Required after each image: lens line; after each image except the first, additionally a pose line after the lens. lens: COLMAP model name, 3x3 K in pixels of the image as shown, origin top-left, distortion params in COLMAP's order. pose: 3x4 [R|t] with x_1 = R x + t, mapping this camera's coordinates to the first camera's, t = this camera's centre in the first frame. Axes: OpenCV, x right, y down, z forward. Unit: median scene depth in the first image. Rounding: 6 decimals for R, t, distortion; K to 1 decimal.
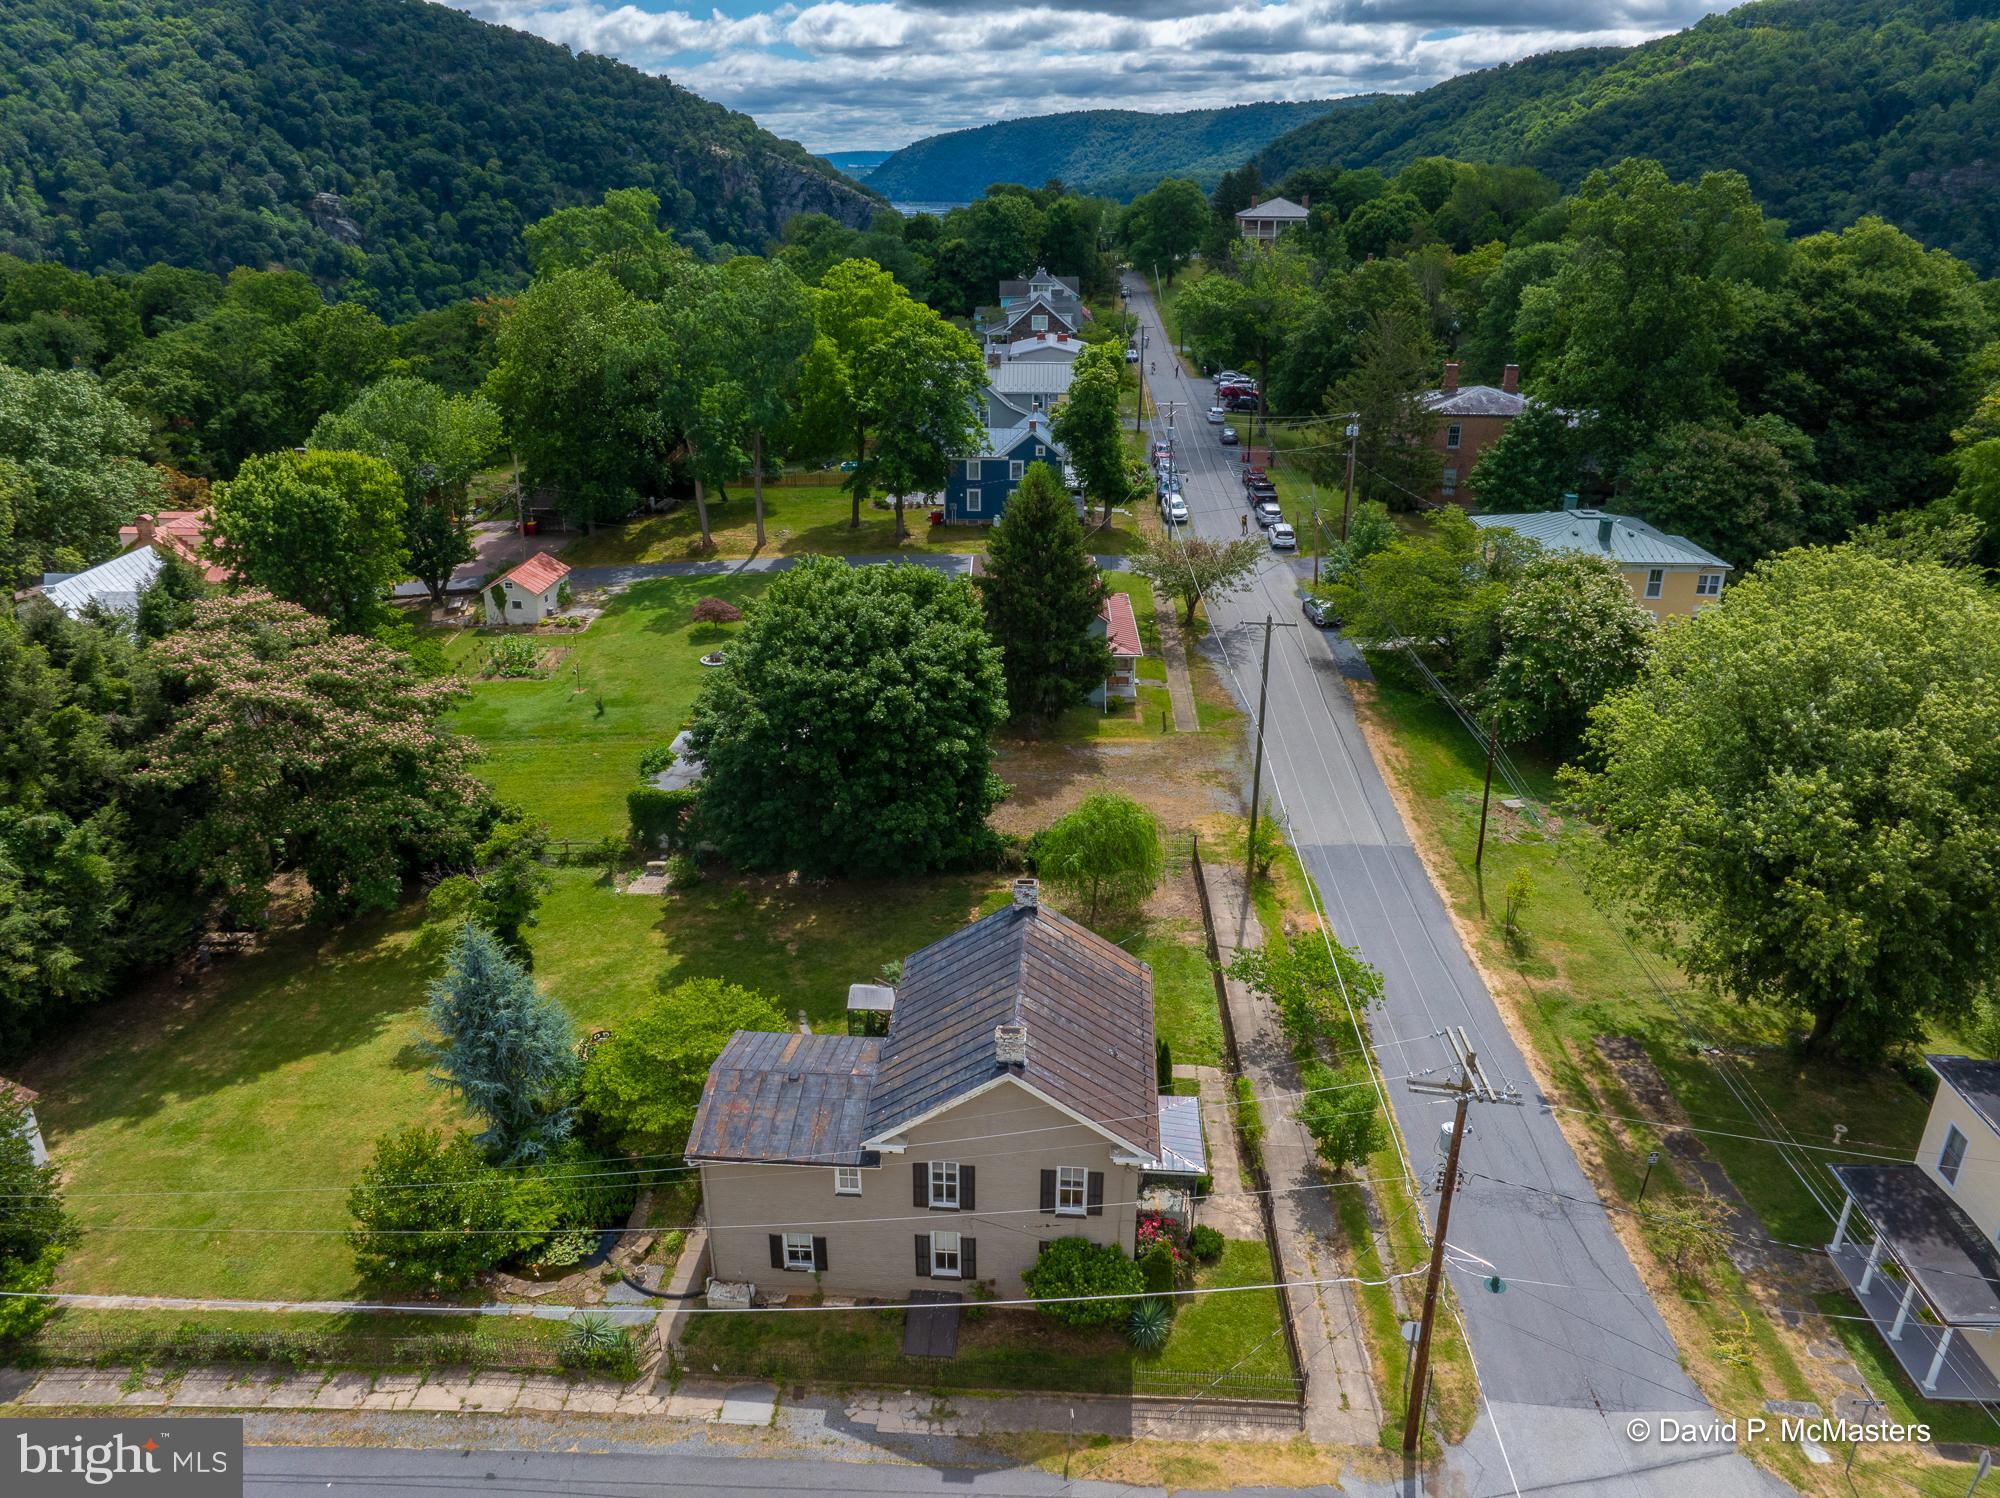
lens RADIAL K [[1405.0, 0, 1000.0], [0, 1405.0, 749.0], [0, 0, 1]] dist [-0.068904, 0.044211]
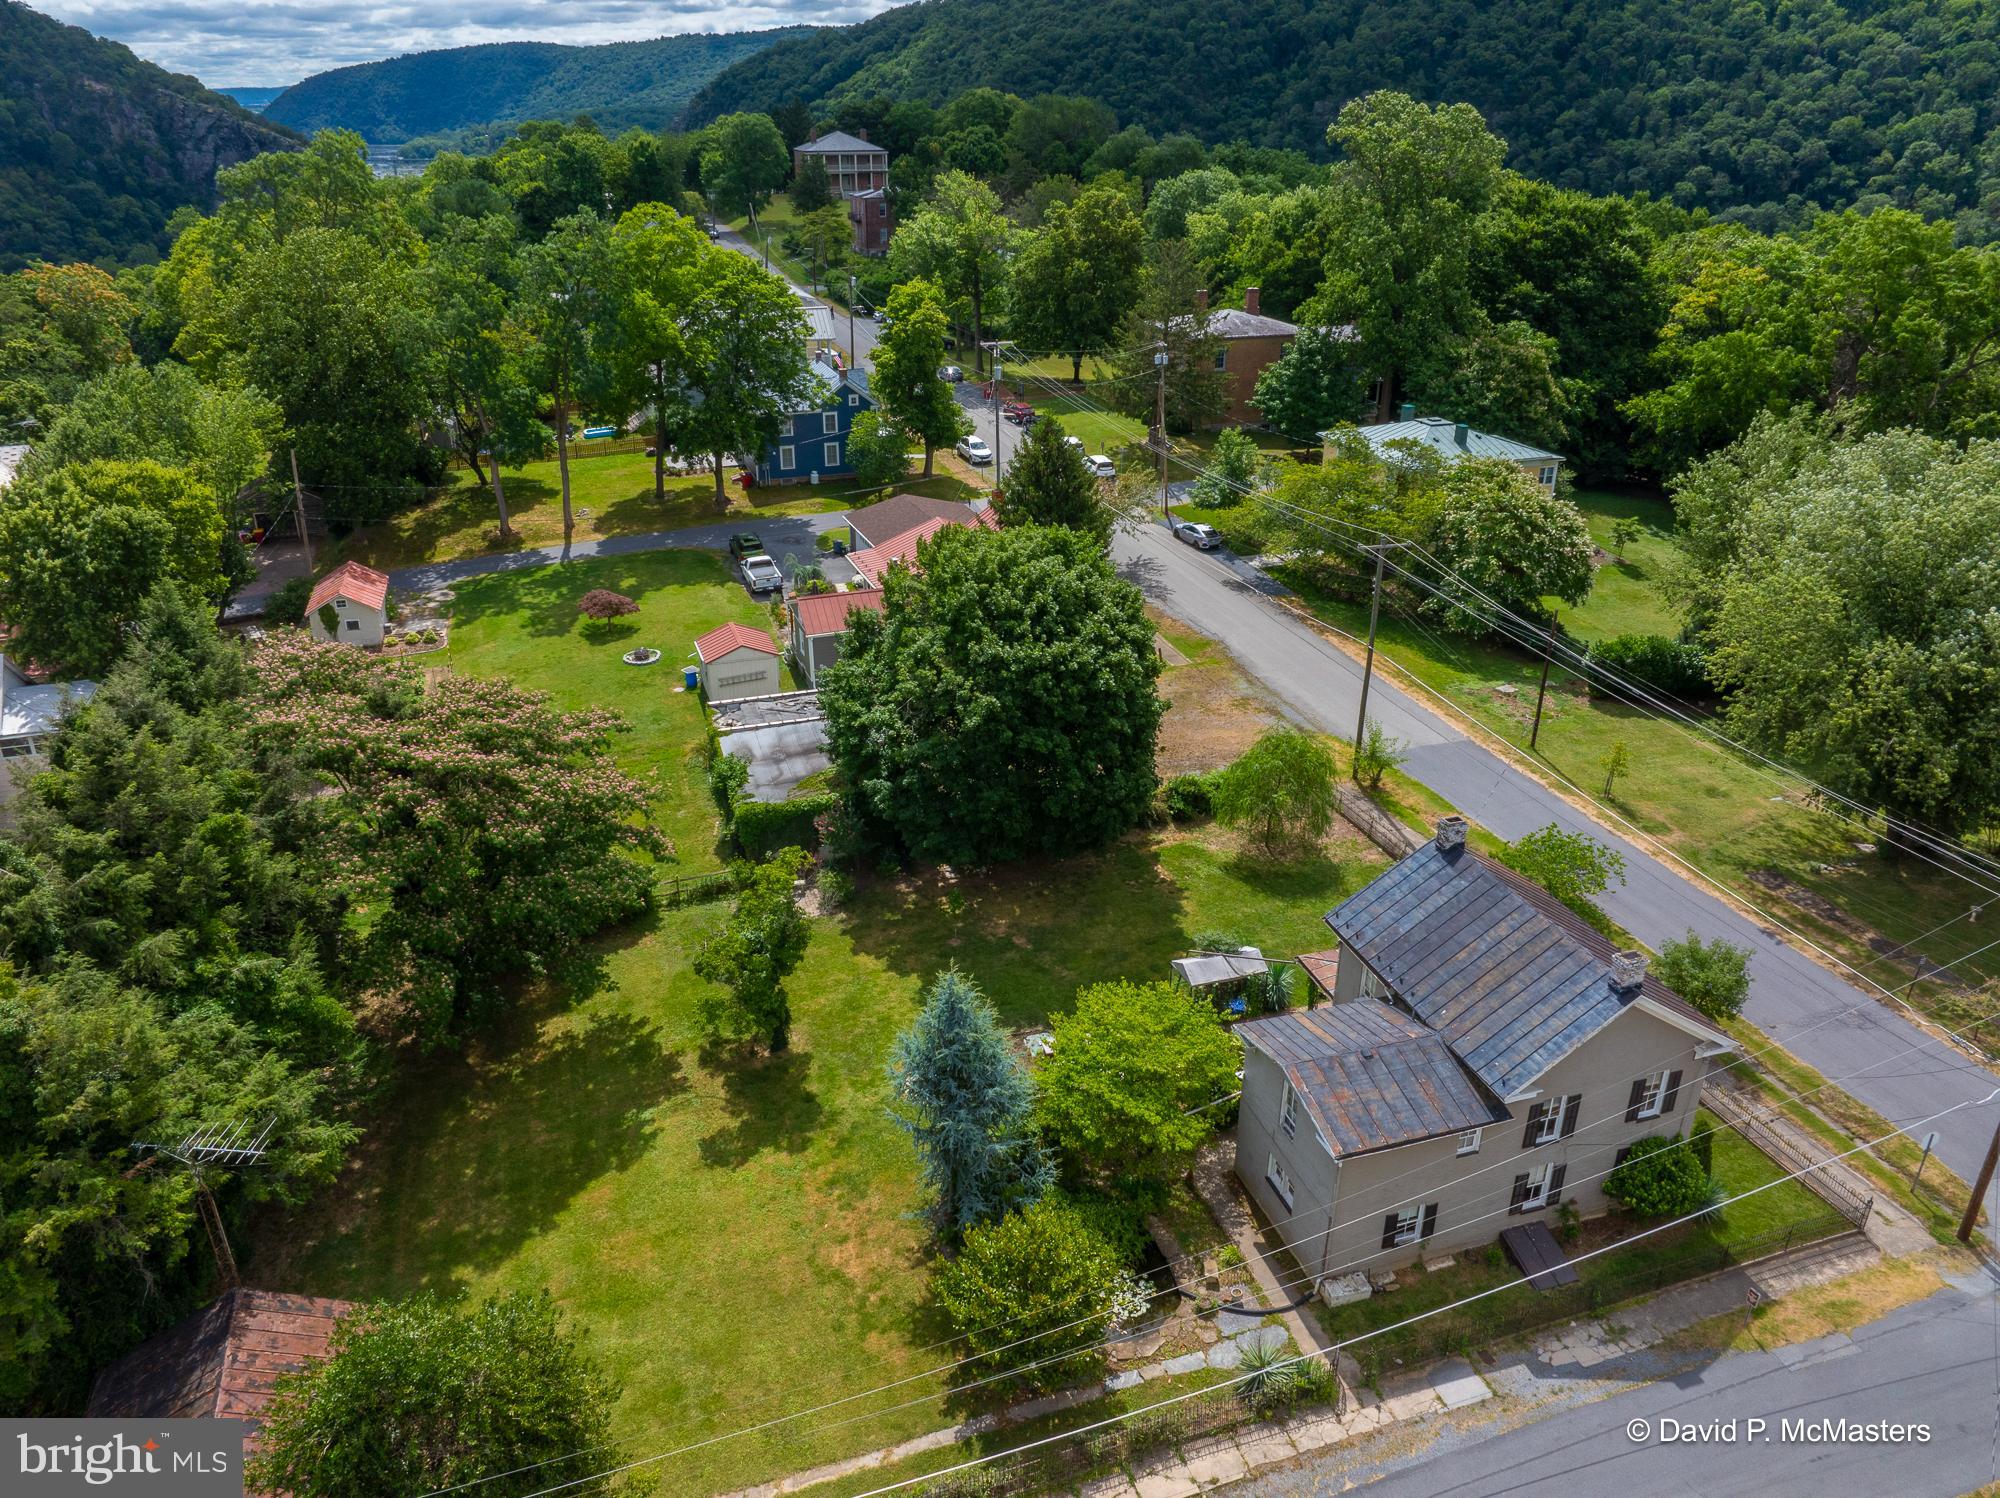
lens RADIAL K [[1405.0, 0, 1000.0], [0, 1405.0, 749.0], [0, 0, 1]] dist [-0.068904, 0.044211]
pose [[0.931191, -0.151742, 0.331448, -0.308852], [0.138114, 0.988318, 0.064442, -0.033008], [-0.337355, -0.014230, 0.941270, 0.081456]]
